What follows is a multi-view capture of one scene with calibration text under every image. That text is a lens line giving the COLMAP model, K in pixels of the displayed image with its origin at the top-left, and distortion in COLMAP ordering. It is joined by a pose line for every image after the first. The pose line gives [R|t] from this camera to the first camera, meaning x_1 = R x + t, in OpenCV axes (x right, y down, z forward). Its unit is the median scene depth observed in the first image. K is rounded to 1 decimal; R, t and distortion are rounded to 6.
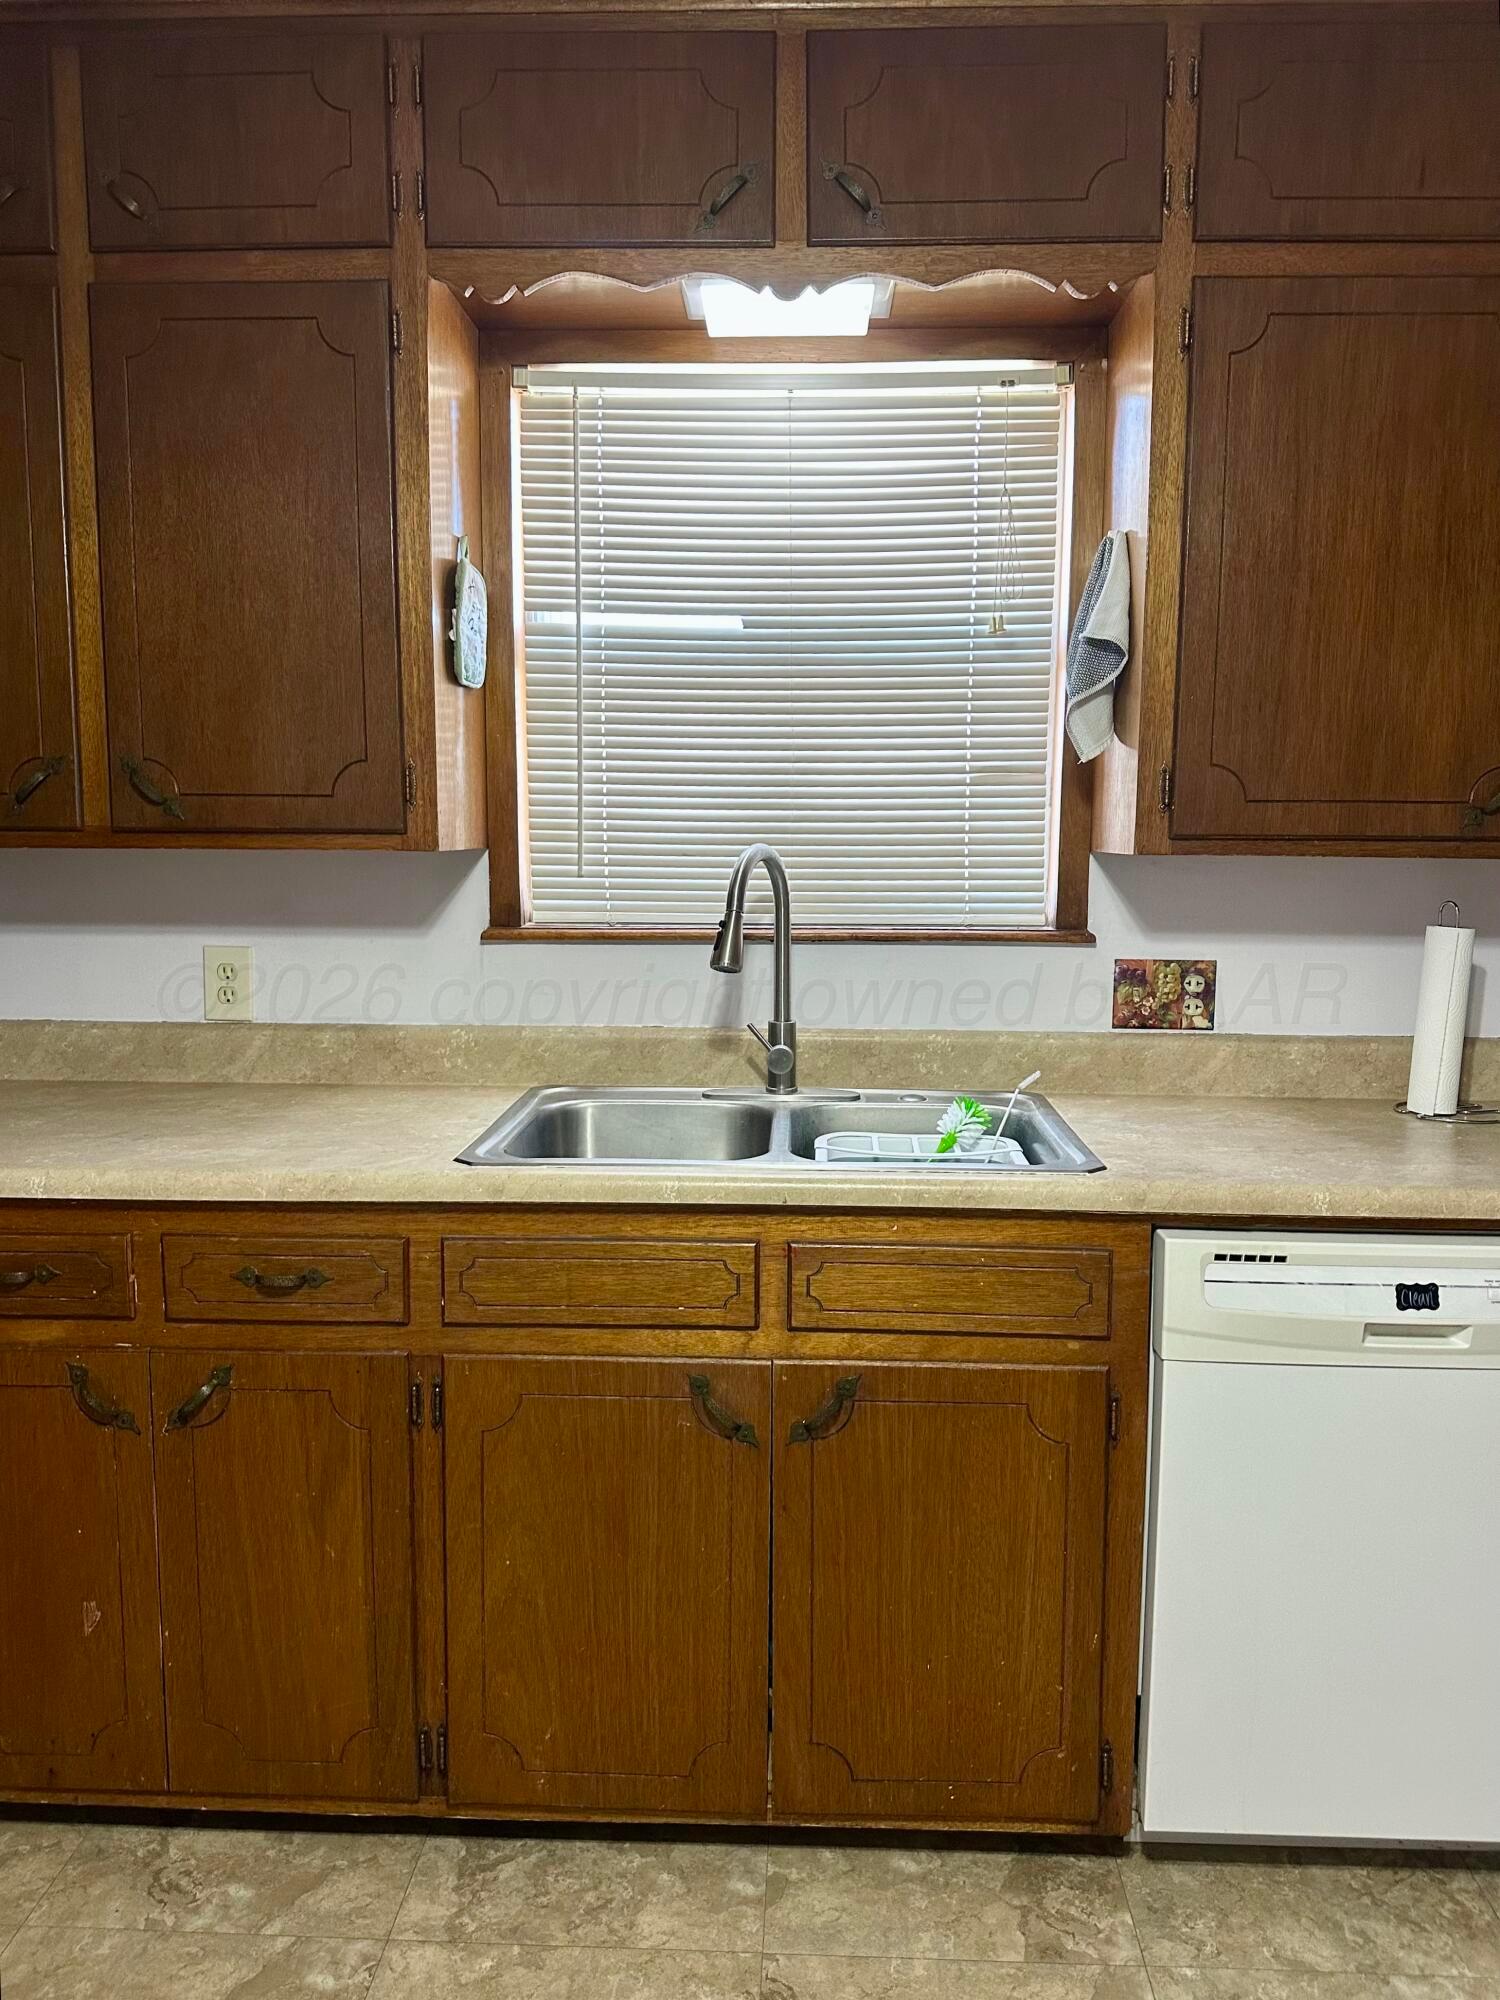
lens RADIAL K [[1427.2, 0, 751.9], [0, 1427.2, 995.5], [0, 0, 1]] dist [0.027422, -0.041646]
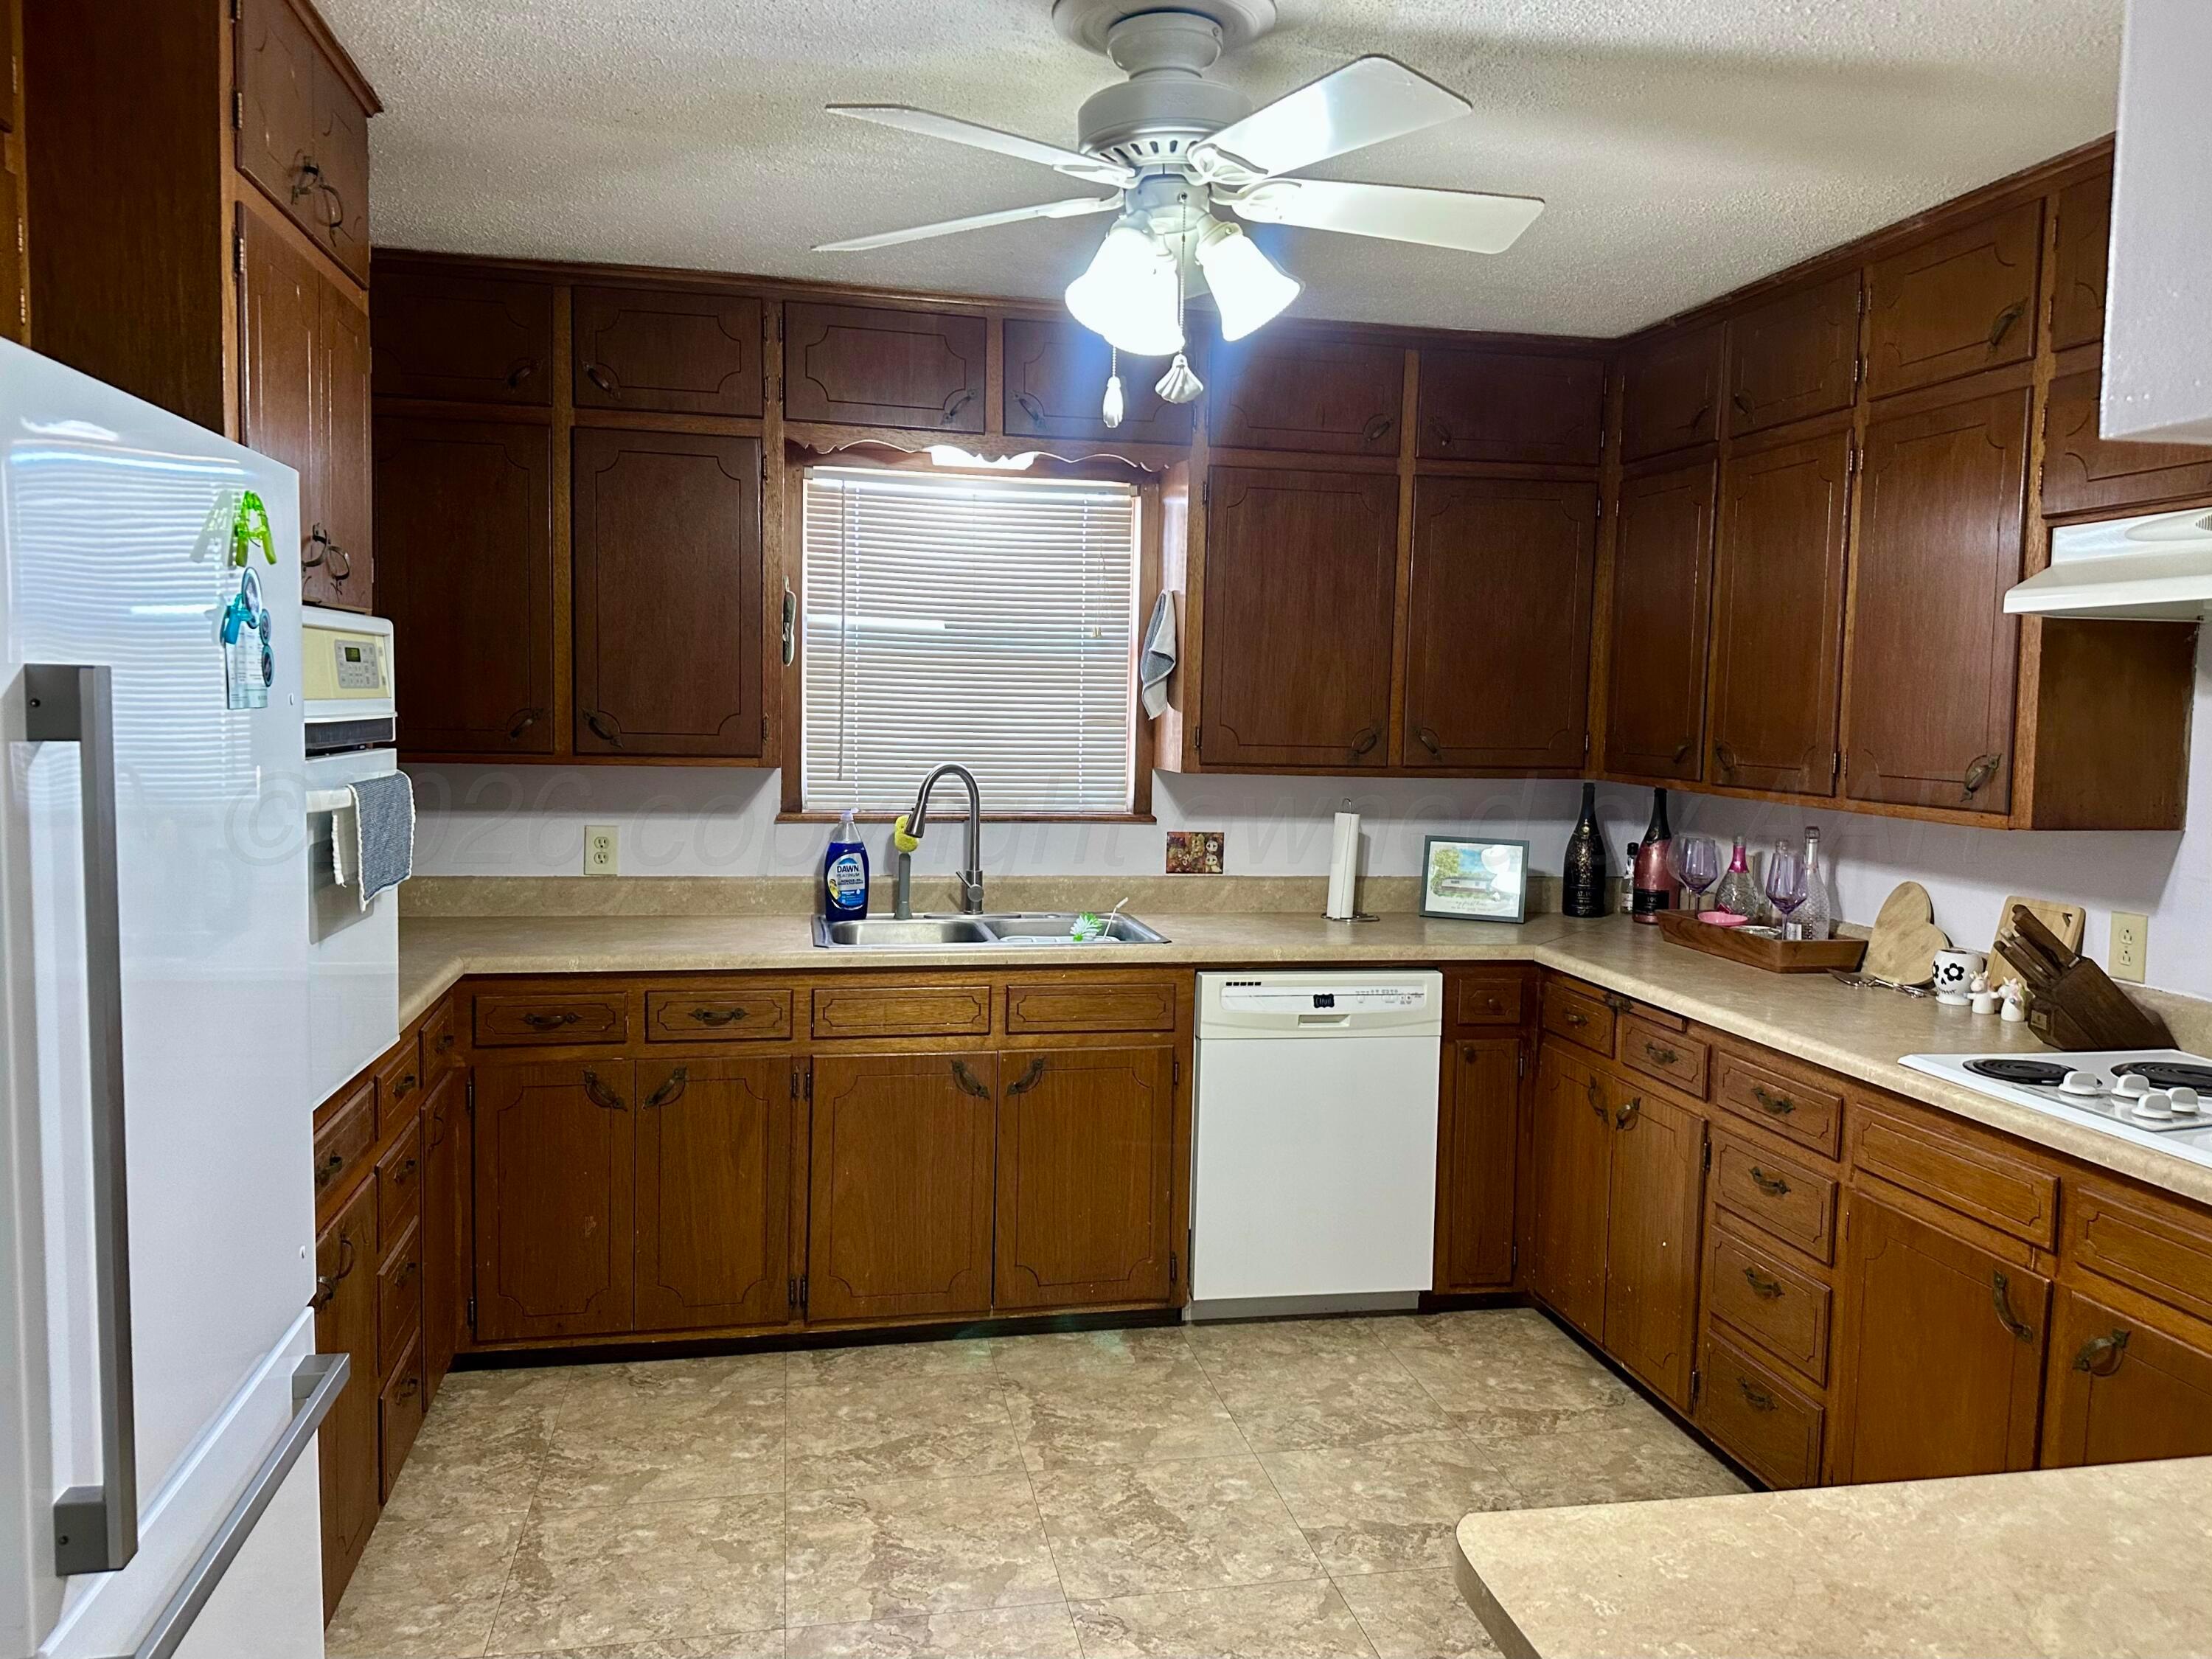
lens RADIAL K [[1578.5, 0, 1111.3], [0, 1578.5, 830.5], [0, 0, 1]] dist [0.027422, -0.041646]
pose [[0.969340, -0.002367, 0.245712, -0.318808], [0.010526, 0.999436, -0.031897, 0.037185], [-0.245498, 0.033506, 0.968818, -0.939732]]
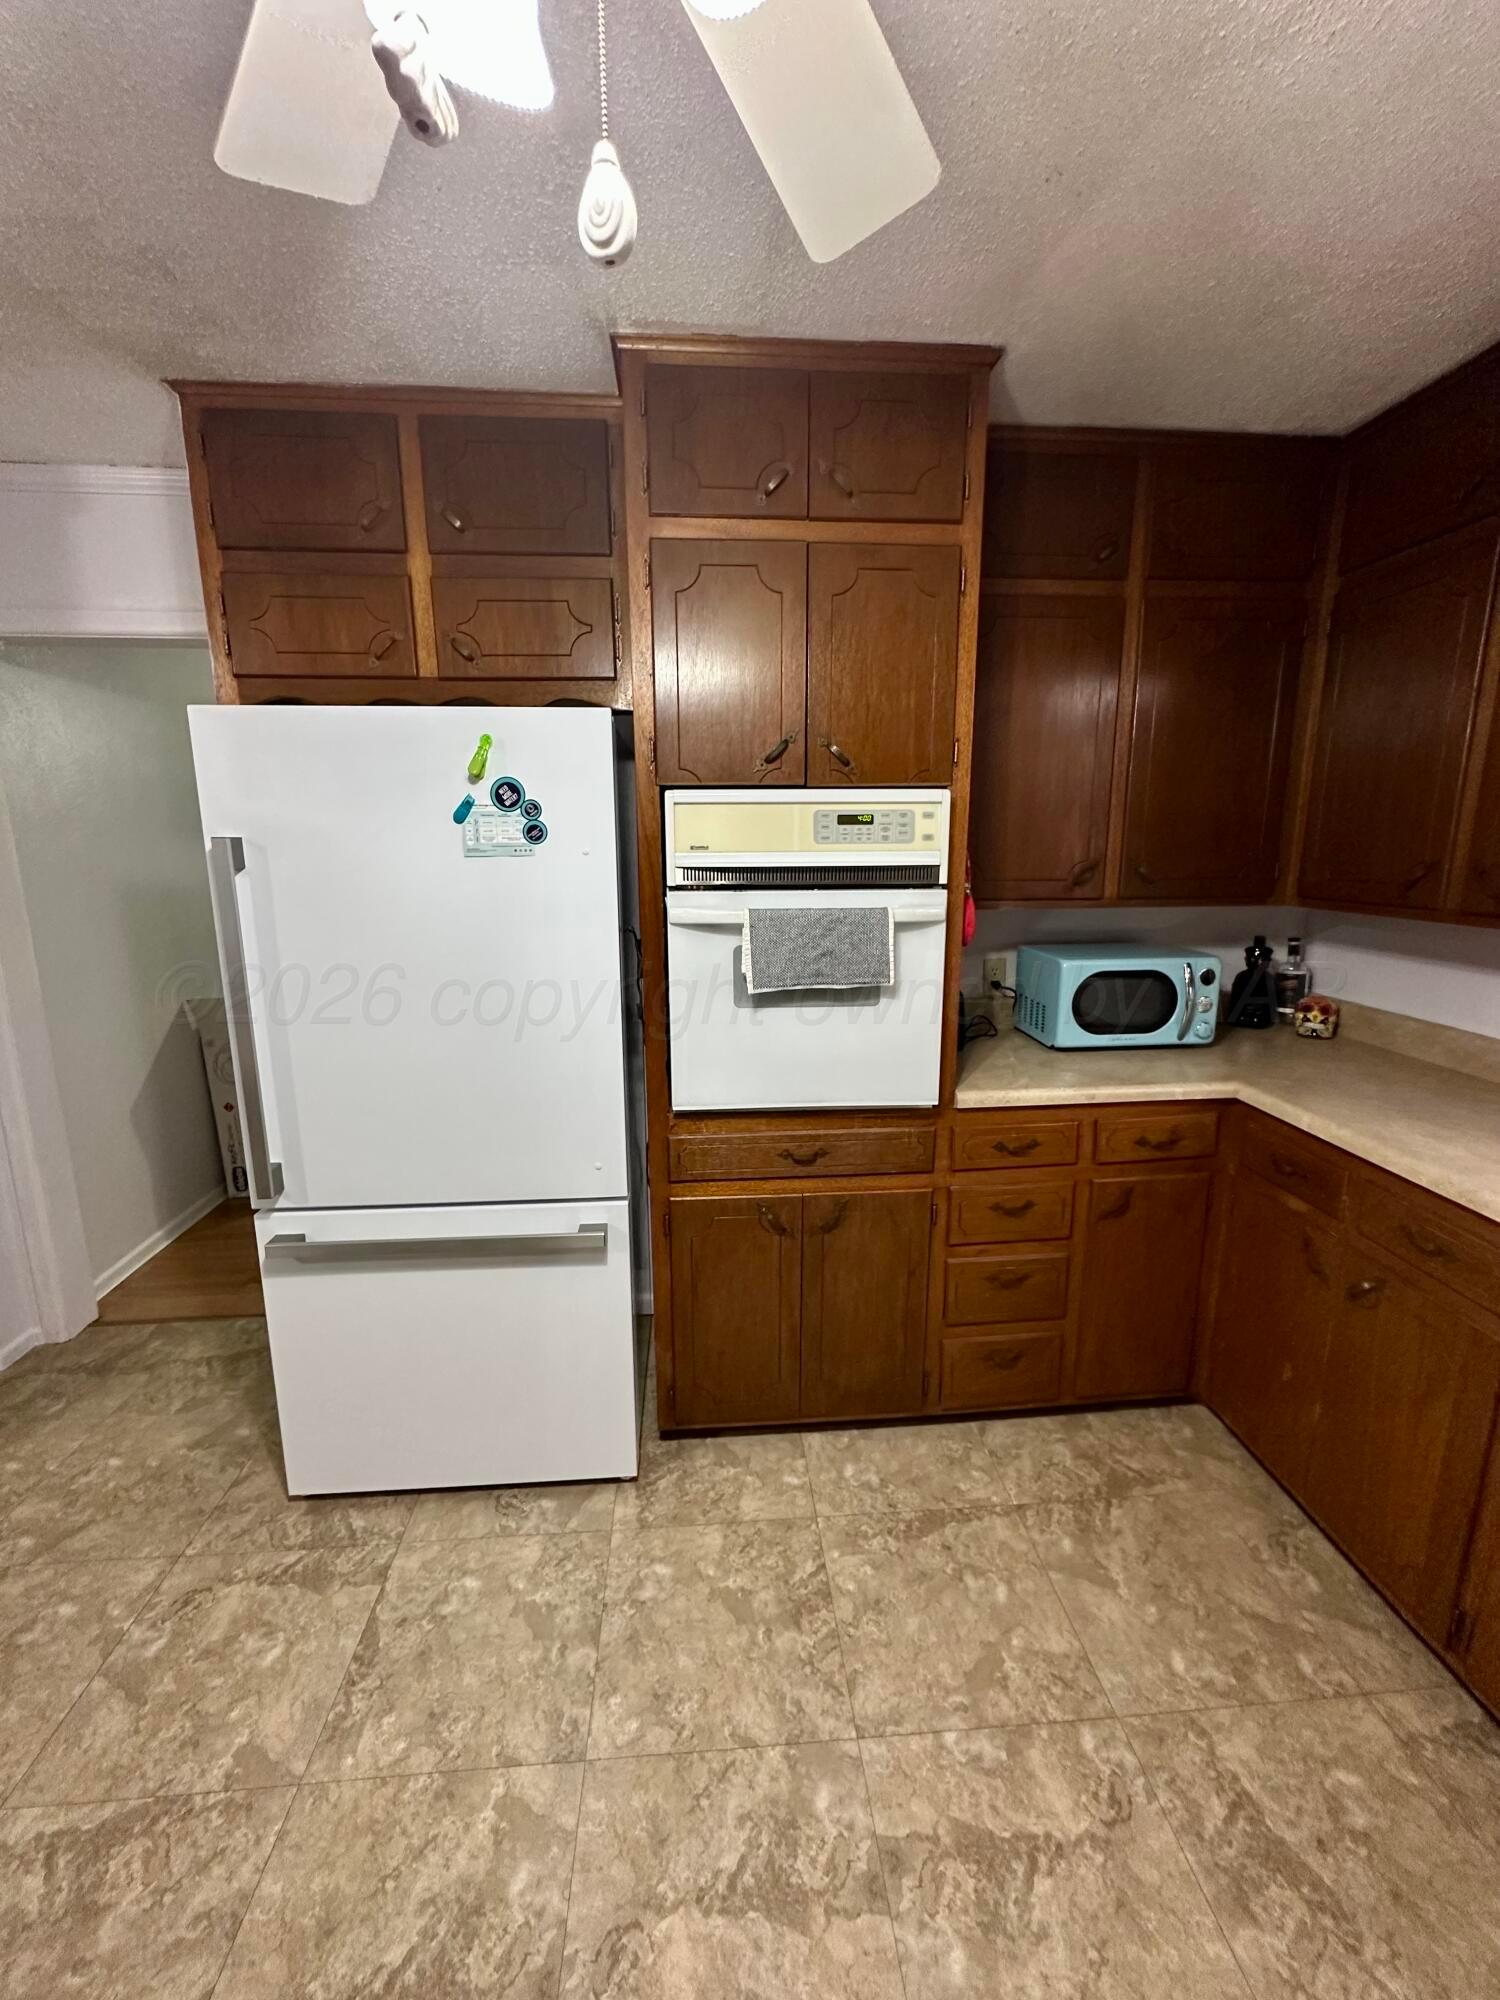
lens RADIAL K [[804.7, 0, 763.7], [0, 804.7, 1000.9], [0, 0, 1]] dist [-0.008040, 0.002259]
pose [[0.127271, 0.195311, -0.972448, 0.298123], [-0.113937, 0.976810, 0.181275, -0.100863], [0.985302, 0.087727, 0.146573, 0.198563]]
